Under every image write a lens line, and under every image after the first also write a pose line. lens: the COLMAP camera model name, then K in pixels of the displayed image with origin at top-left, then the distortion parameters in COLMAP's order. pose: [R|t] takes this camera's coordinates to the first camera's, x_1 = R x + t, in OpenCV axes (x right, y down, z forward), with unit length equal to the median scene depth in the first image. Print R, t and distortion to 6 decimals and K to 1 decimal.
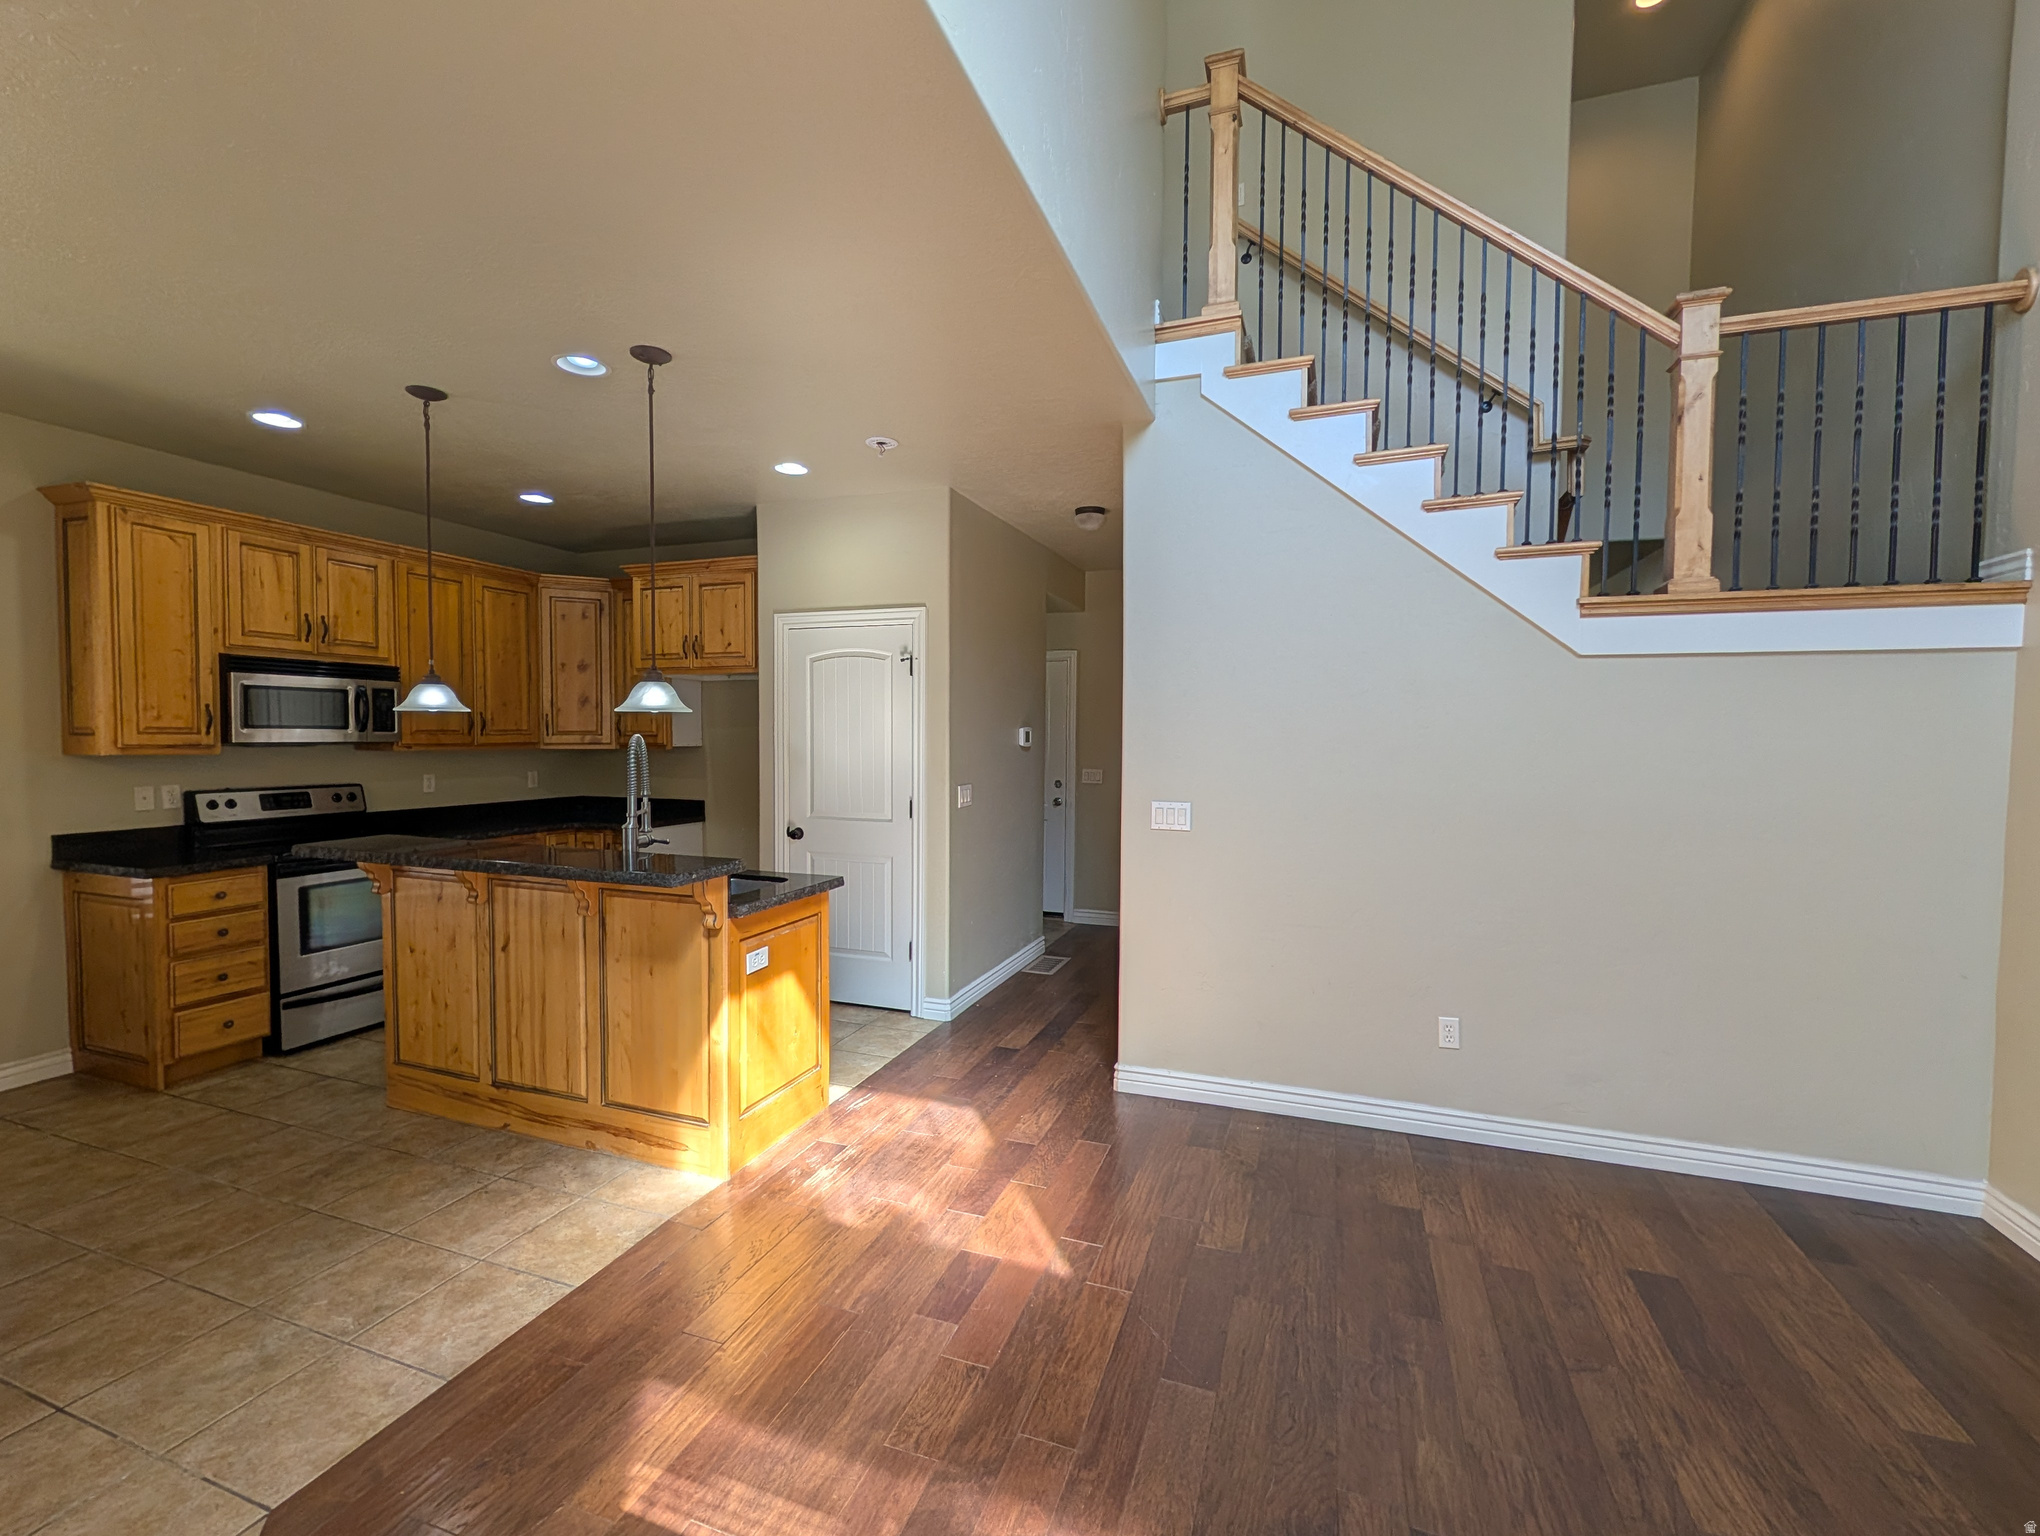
lens RADIAL K [[867.9, 0, 1020.2], [0, 867.9, 765.7], [0, 0, 1]] dist [-0.000844, 0.001062]
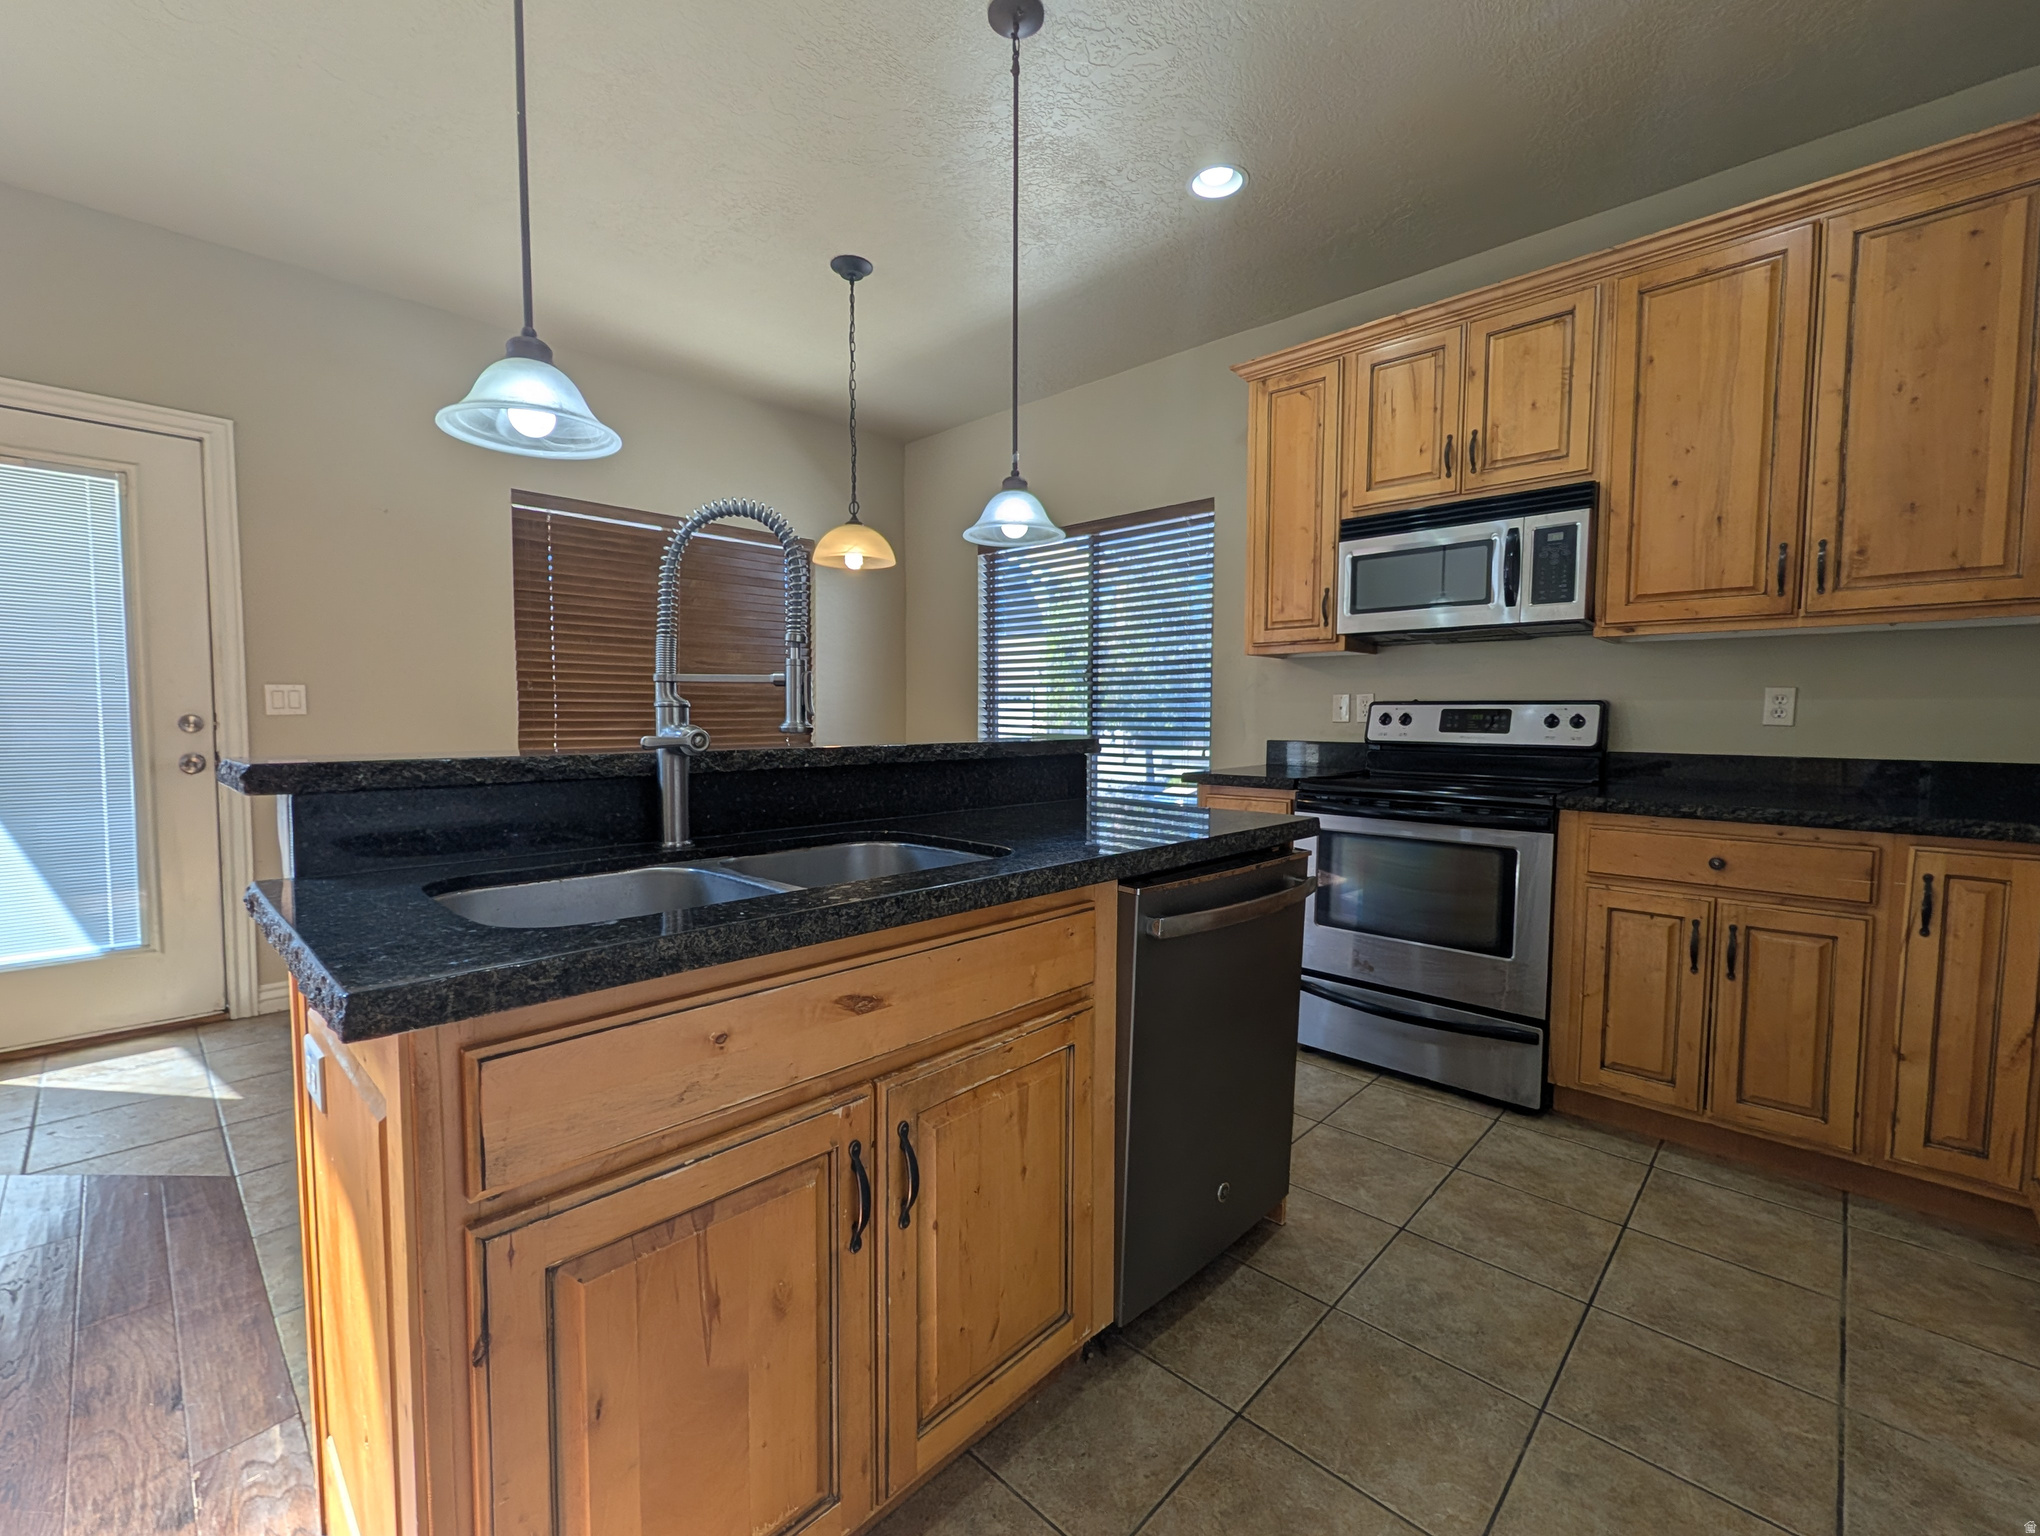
lens RADIAL K [[867.9, 0, 1020.2], [0, 867.9, 765.7], [0, 0, 1]] dist [-0.000844, 0.001062]
pose [[-0.402692, 0.044173, -0.914269, -0.081320], [-0.040553, 0.996993, 0.066031, 0.053114], [0.914437, 0.063666, -0.399690, 1.107882]]
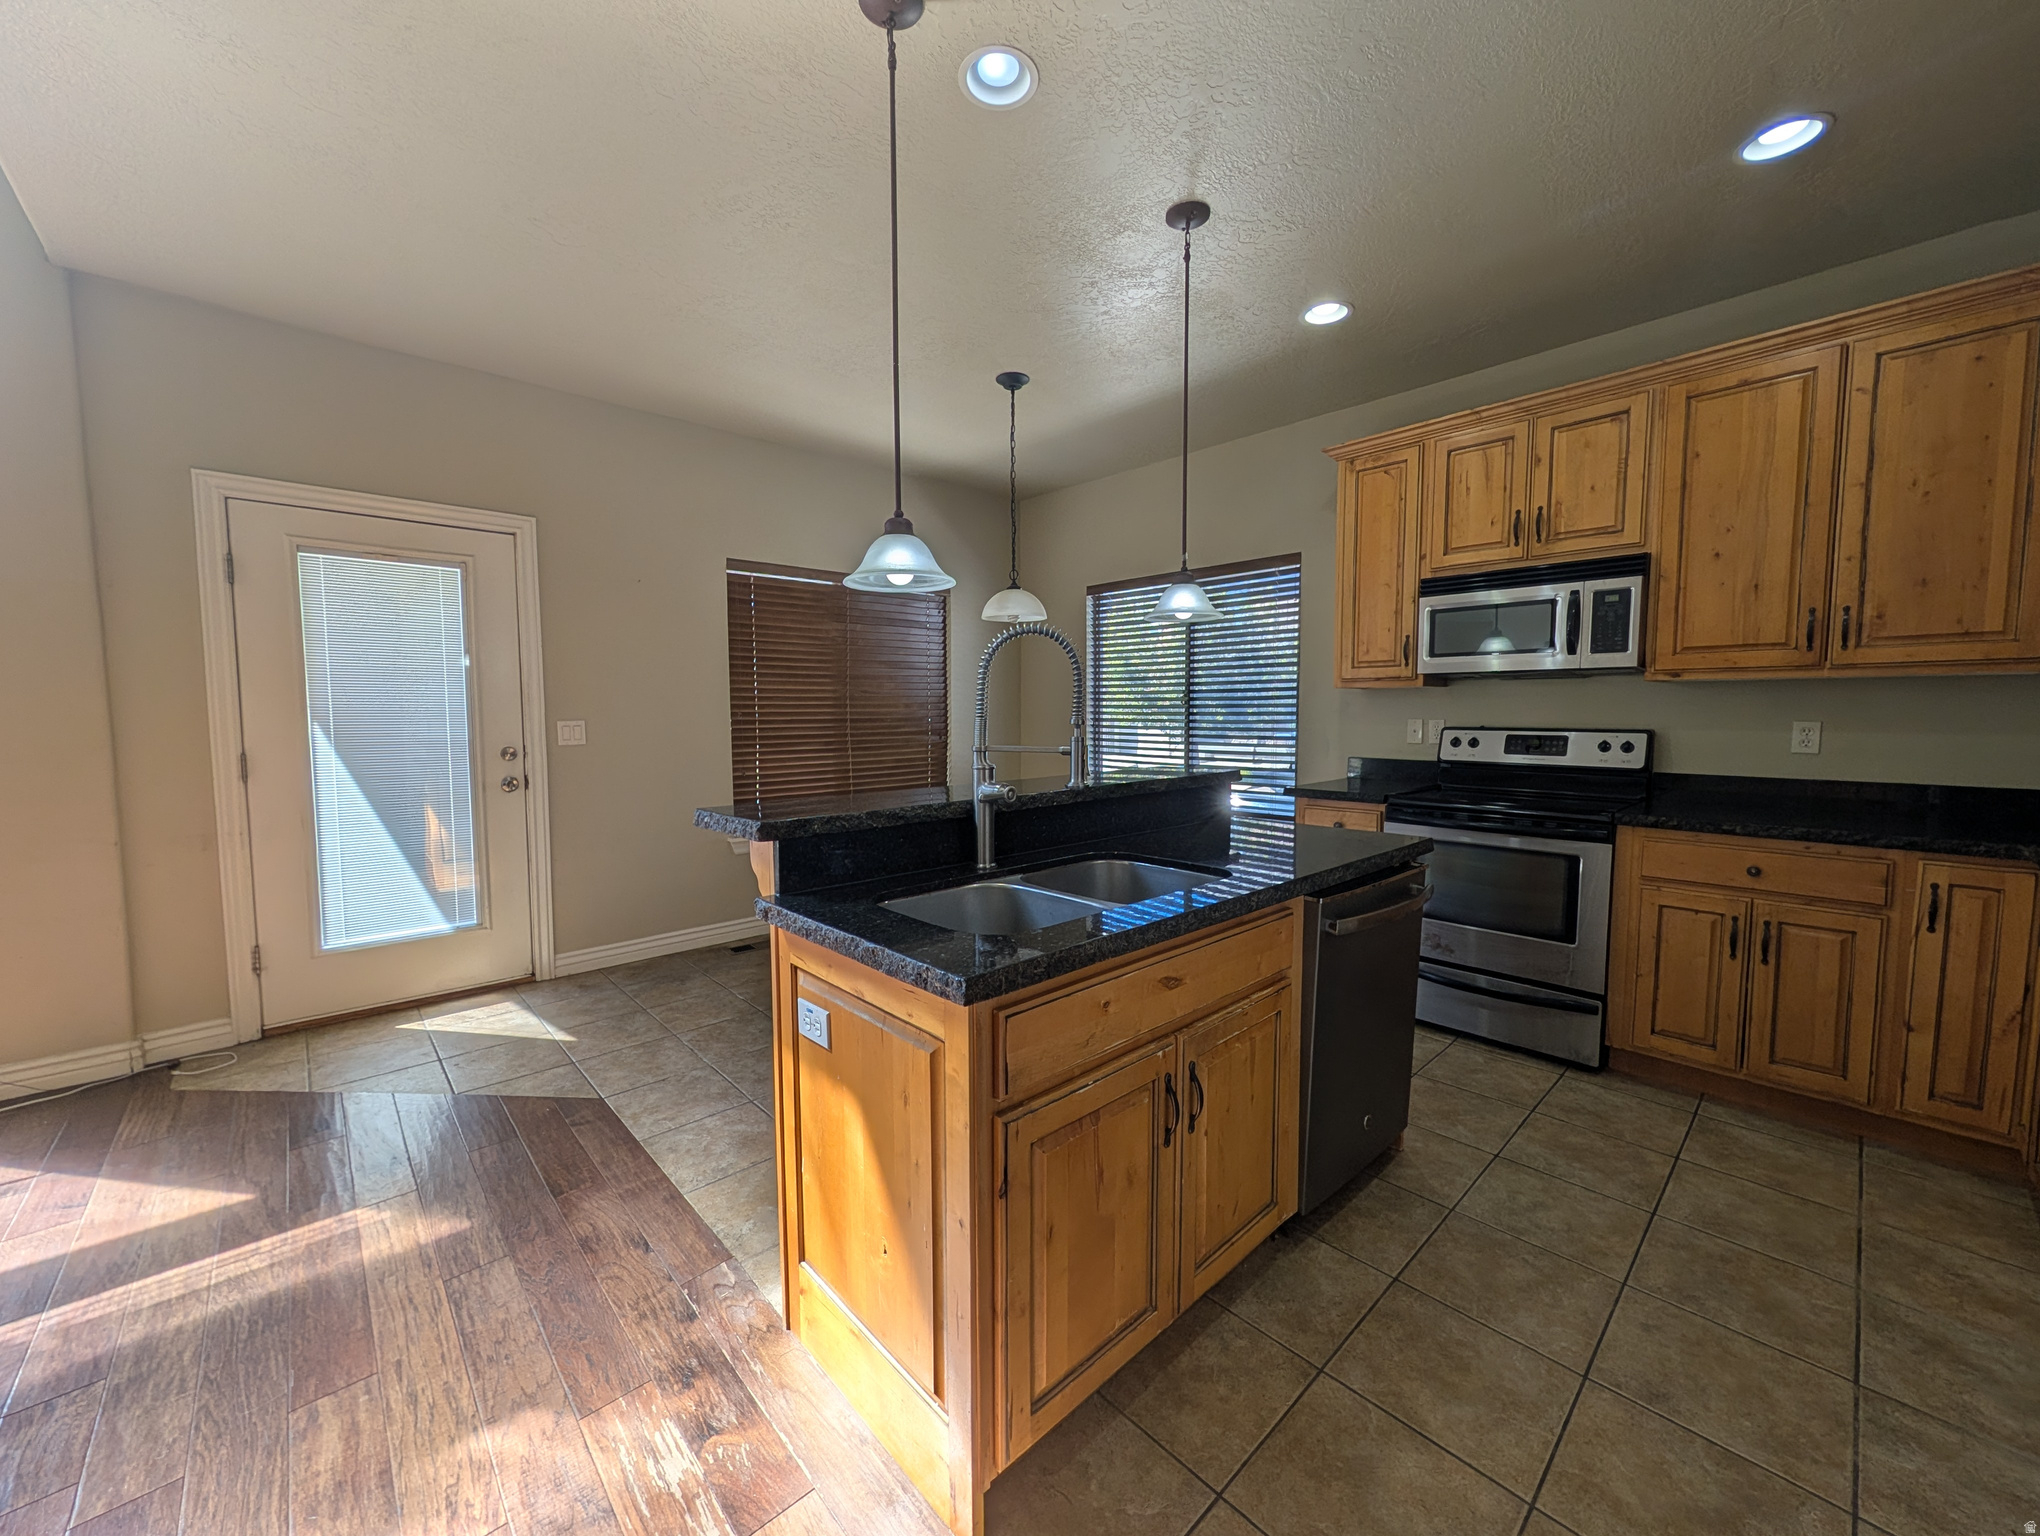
lens RADIAL K [[784.3, 0, 1020.7], [0, 784.3, 766.7], [0, 0, 1]] dist [0.001754, -0.000296]
pose [[-0.454911, 0.059680, -0.888535, 0.050121], [-0.031021, 0.996084, 0.082786, 0.017100], [0.889997, 0.065224, -0.451278, 1.054758]]
